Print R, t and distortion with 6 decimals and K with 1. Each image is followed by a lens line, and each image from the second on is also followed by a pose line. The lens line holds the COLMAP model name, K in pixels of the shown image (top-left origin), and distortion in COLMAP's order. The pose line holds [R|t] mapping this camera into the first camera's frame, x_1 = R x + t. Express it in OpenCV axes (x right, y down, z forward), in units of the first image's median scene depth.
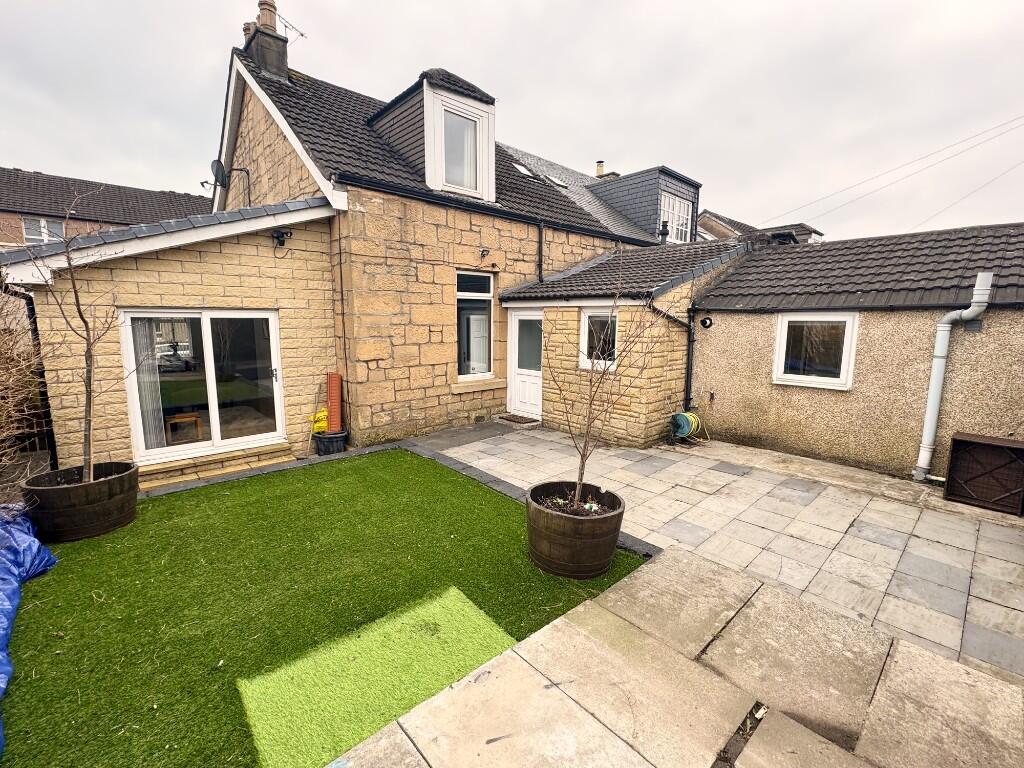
lens RADIAL K [[449.9, 0, 509.9], [0, 449.9, 382.7], [0, 0, 1]] dist [-0.002909, 0.000363]
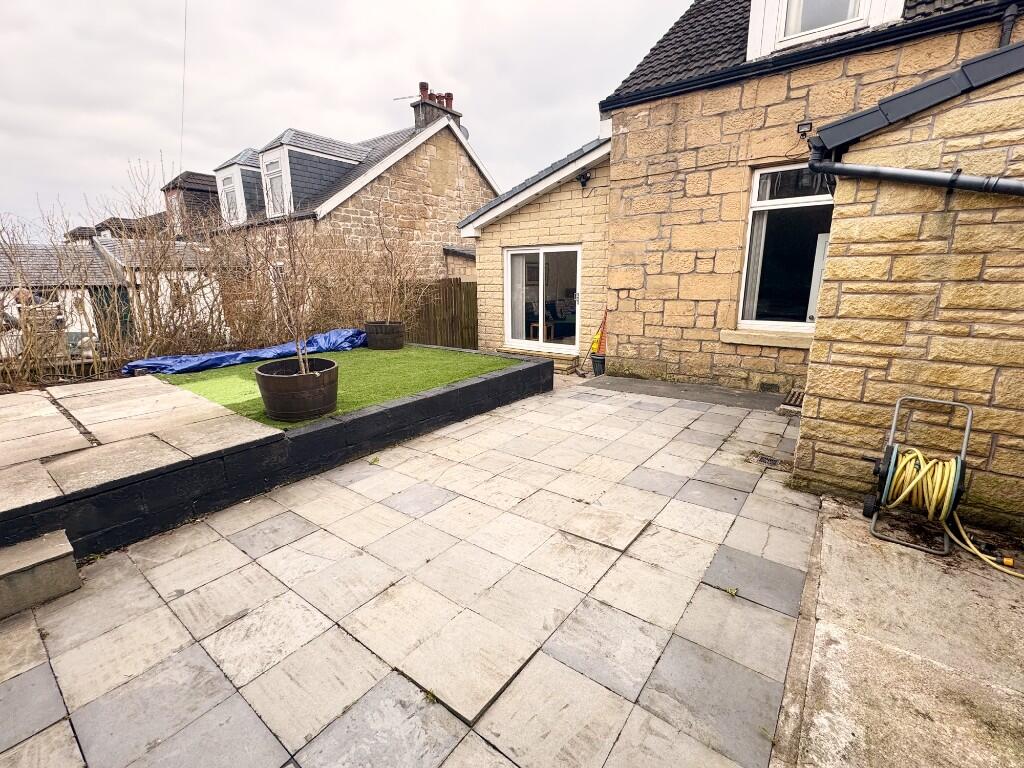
lens RADIAL K [[449.9, 0, 509.8], [0, 449.9, 382.9], [0, 0, 1]] dist [-0.002909, 0.000363]
pose [[0.174269, 0.221568, -0.959447, 0.644769], [-0.129853, 0.971018, 0.200655, -0.015932], [0.976099, 0.089619, 0.197990, 0.577279]]
